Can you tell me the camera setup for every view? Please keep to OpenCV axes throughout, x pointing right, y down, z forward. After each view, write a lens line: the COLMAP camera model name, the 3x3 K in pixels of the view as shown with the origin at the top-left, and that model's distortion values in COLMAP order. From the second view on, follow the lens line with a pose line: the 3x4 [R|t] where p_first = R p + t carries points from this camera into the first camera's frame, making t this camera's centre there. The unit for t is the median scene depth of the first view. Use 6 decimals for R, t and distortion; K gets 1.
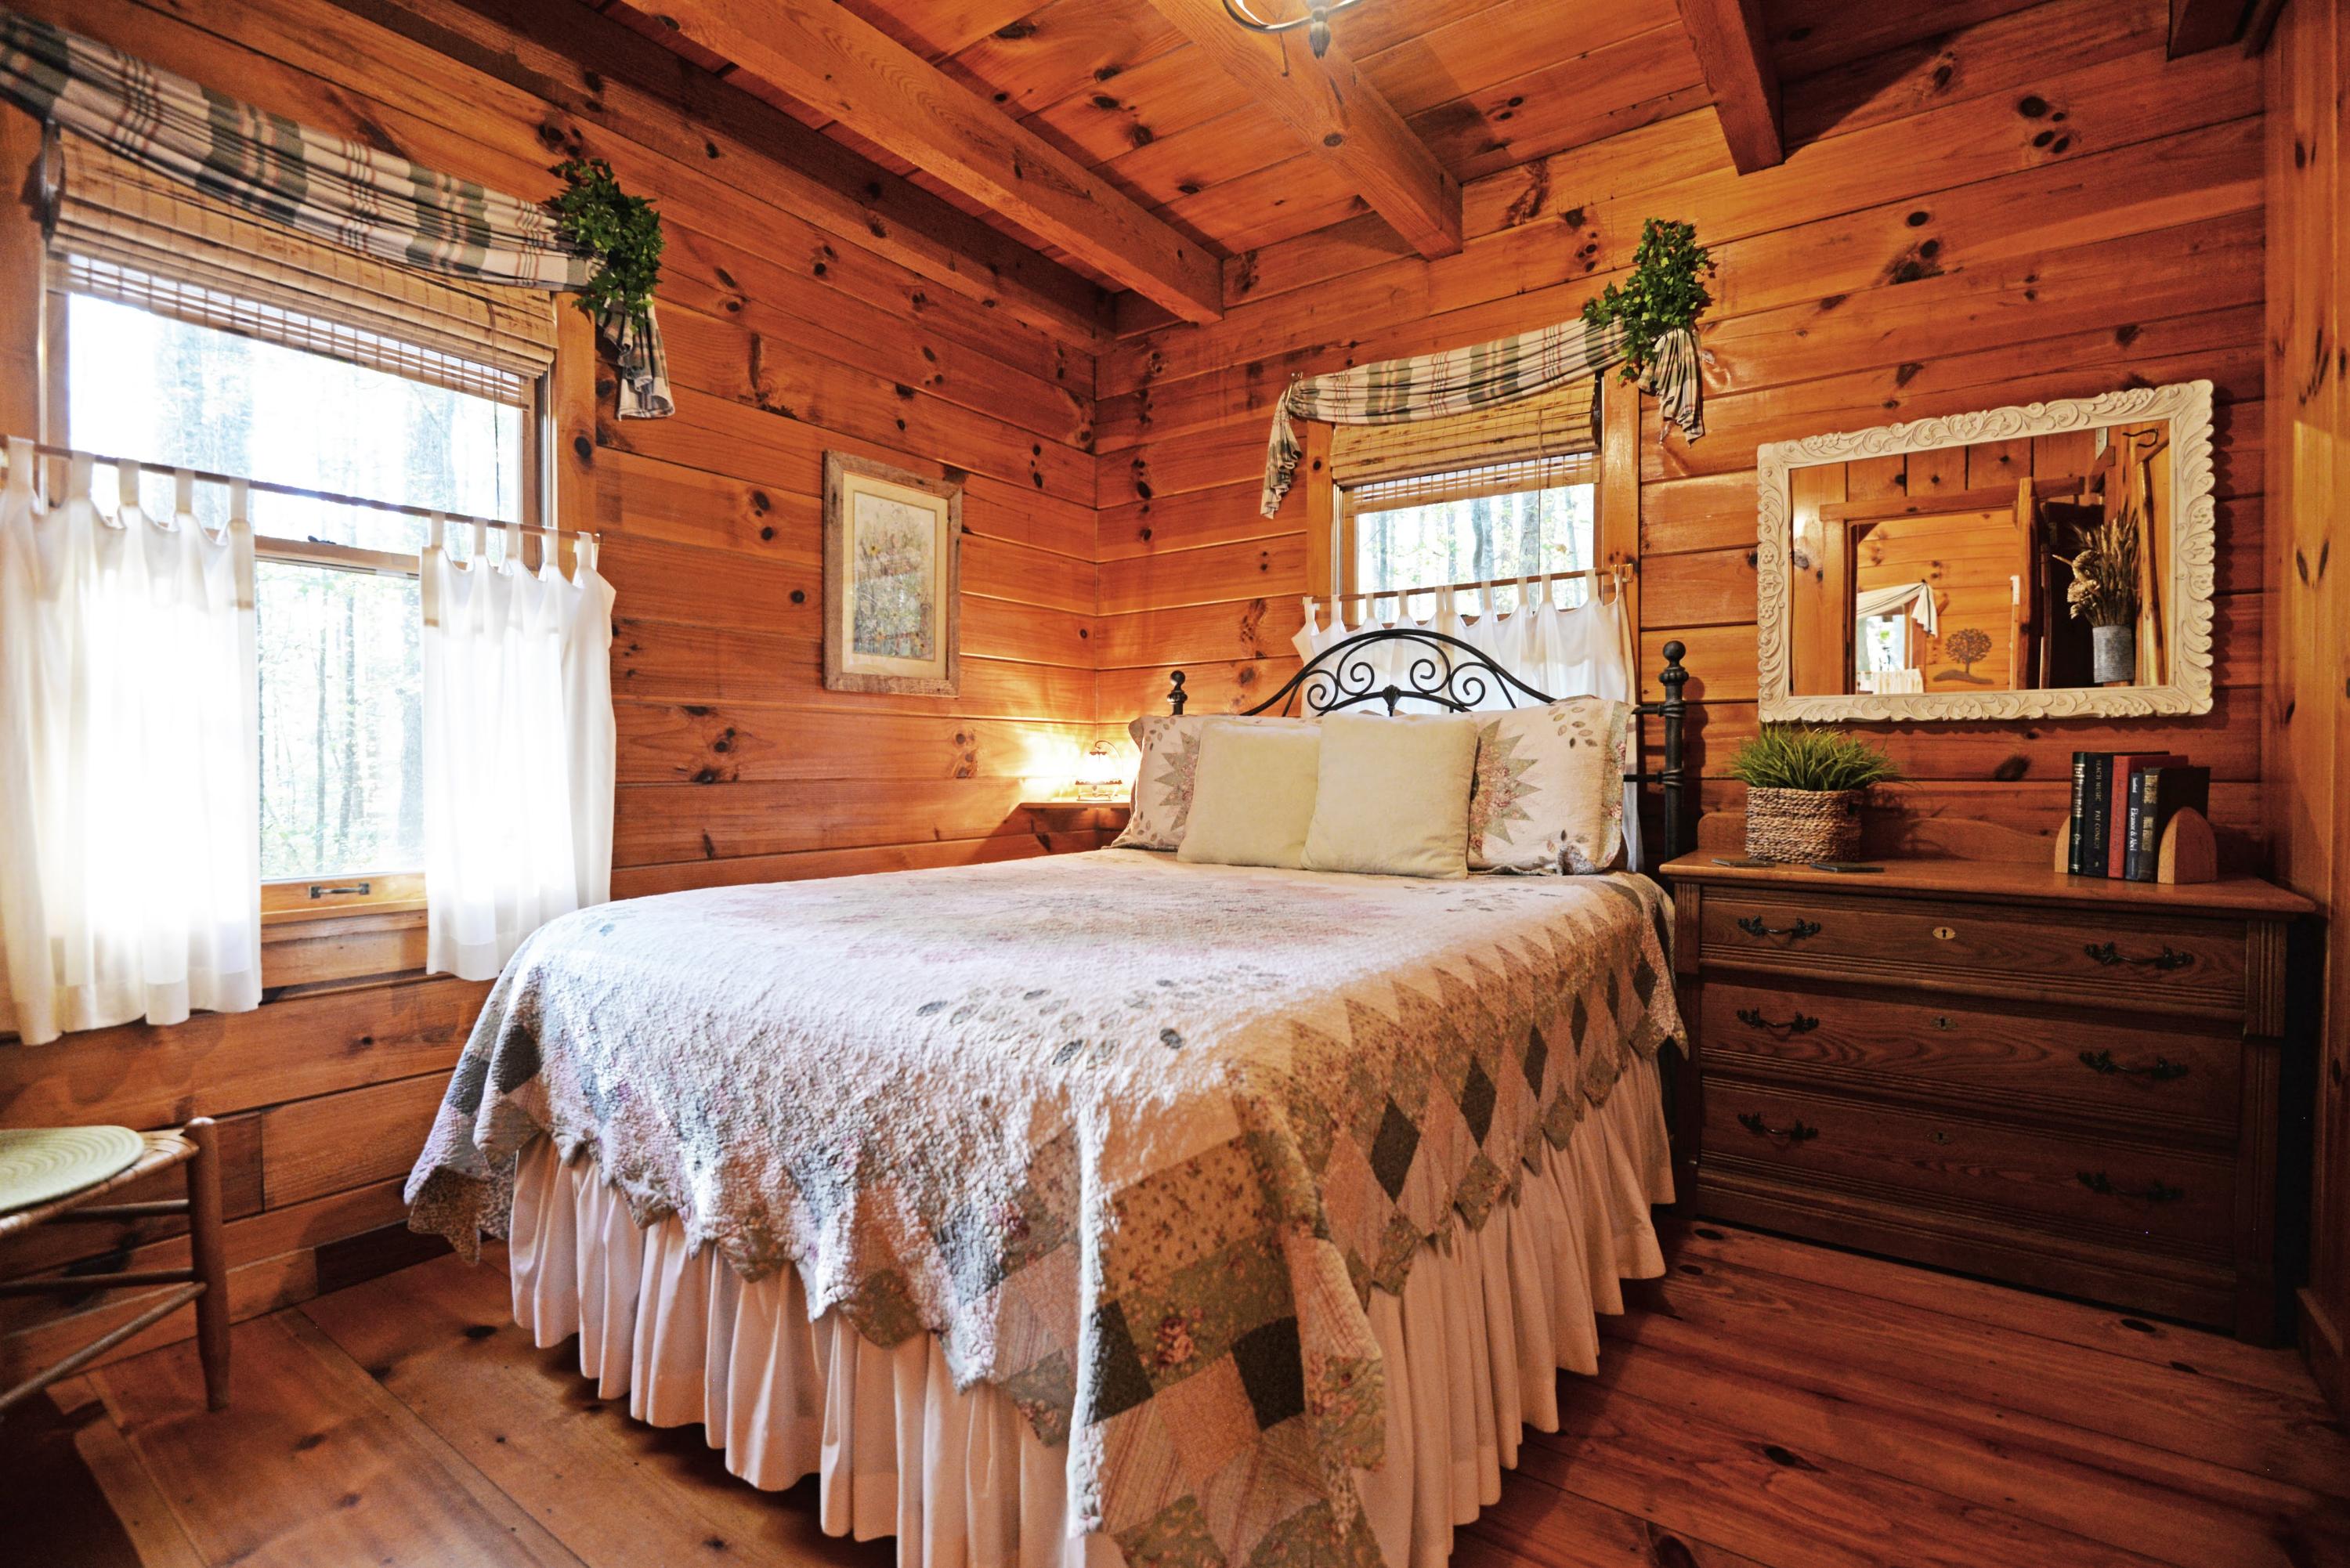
lens RADIAL K [[1087.7, 0, 1180.1], [0, 1087.7, 778.8], [0, 0, 1]] dist [-0.009033, -0.006273]
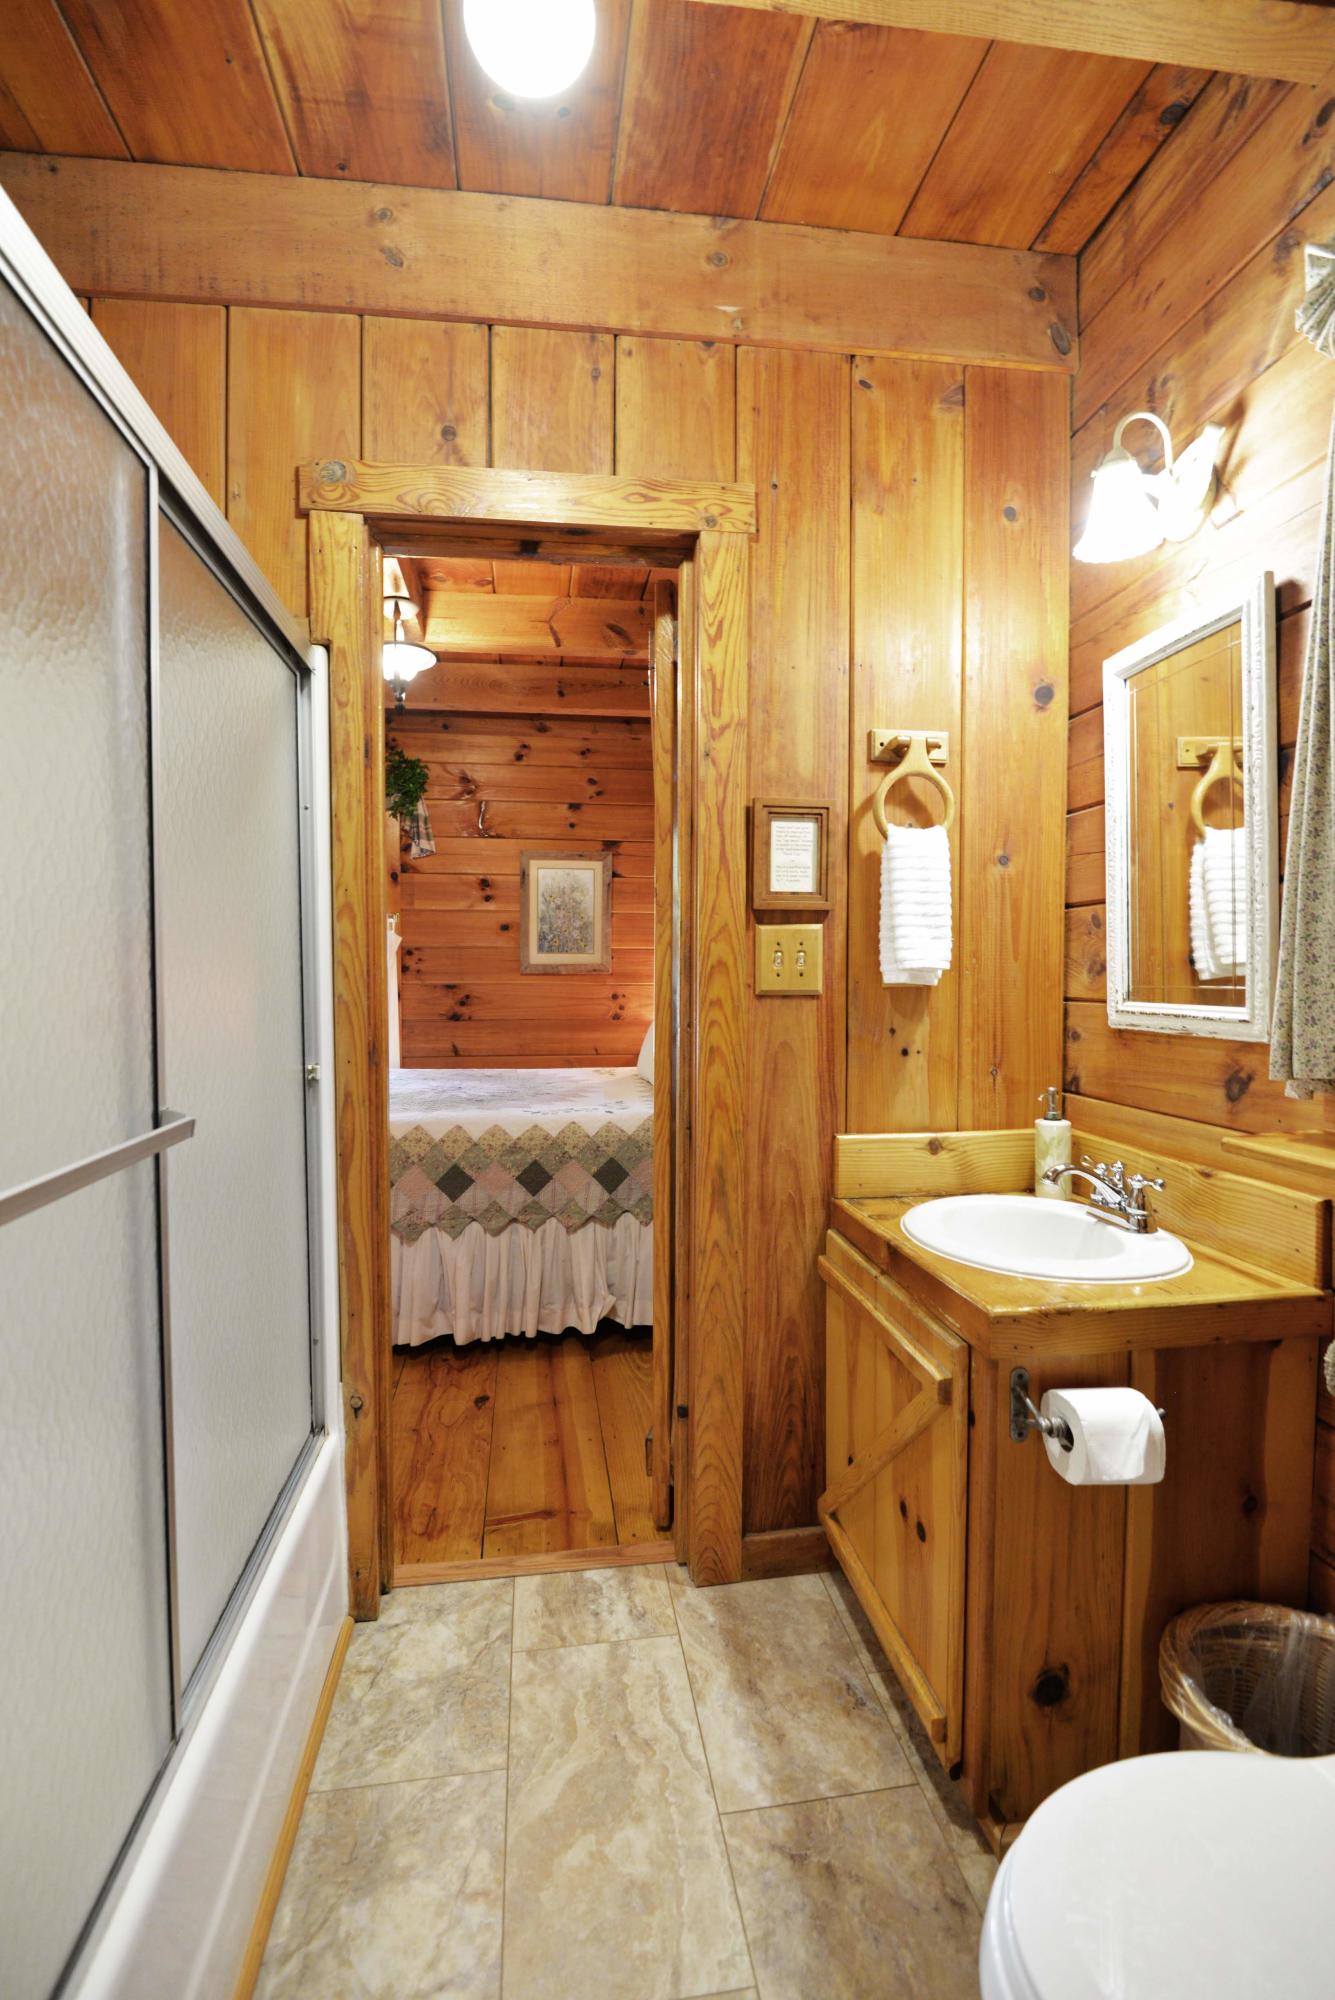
lens RADIAL K [[925.7, 0, 665.8], [0, 925.7, 999.8], [0, 0, 1]] dist [-0.009033, -0.006273]
pose [[0.676924, 0.021121, -0.735750, 1.074704], [-0.013042, 0.999775, 0.016702, -0.065933], [0.735938, -0.001710, 0.677047, 0.067030]]
